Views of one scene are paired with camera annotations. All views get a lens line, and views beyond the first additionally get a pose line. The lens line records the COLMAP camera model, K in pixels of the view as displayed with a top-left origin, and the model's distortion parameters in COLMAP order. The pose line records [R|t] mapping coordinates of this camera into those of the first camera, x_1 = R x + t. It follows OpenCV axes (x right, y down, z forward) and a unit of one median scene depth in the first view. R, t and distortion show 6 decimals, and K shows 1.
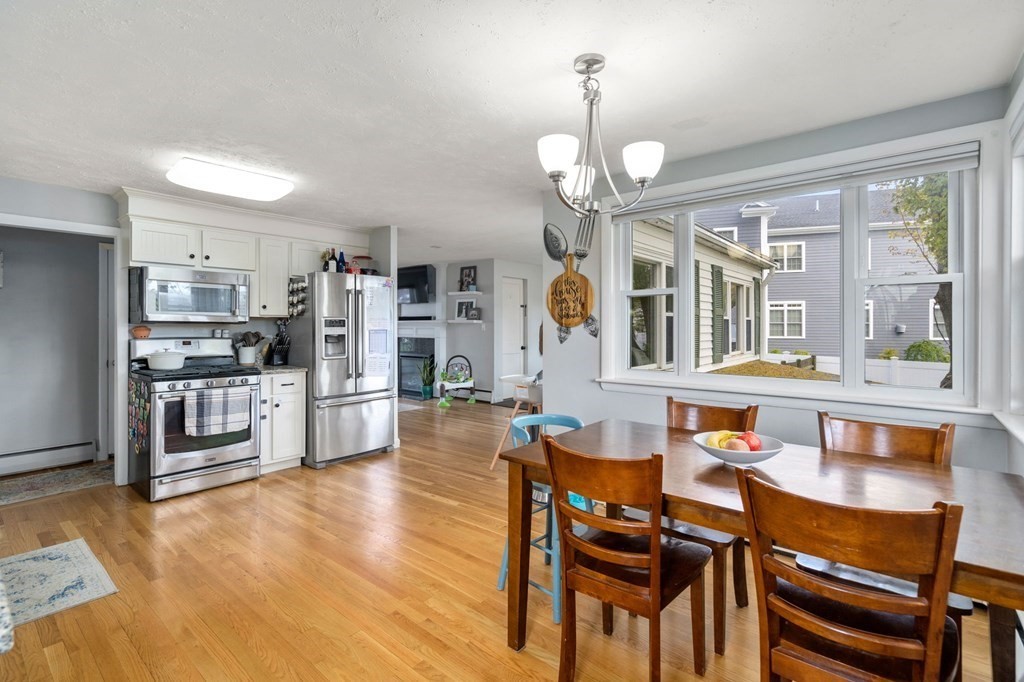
lens RADIAL K [[472.3, 0, 502.3], [0, 472.3, 324.7], [0, 0, 1]] dist [-0.004990, -0.000426]
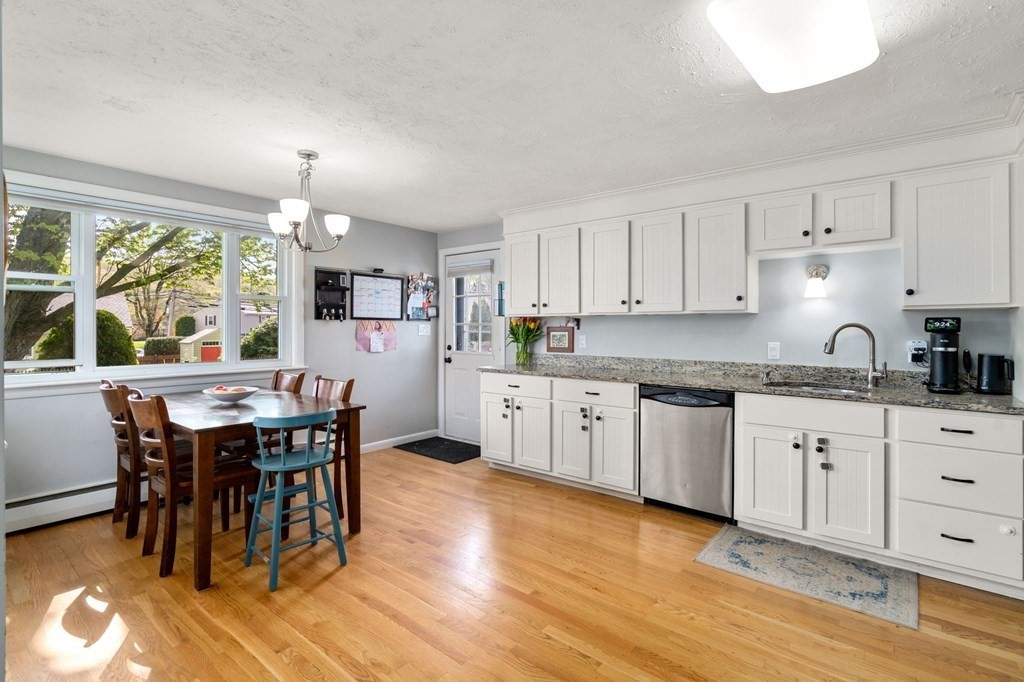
lens RADIAL K [[472.3, 0, 516.4], [0, 472.3, 327.7], [0, 0, 1]] dist [-0.004990, -0.000426]
pose [[-0.999323, -0.000868, -0.036775, -0.222766], [-0.000915, 0.999999, 0.001252, 0.007917], [0.036774, 0.001285, -0.999323, 1.325774]]
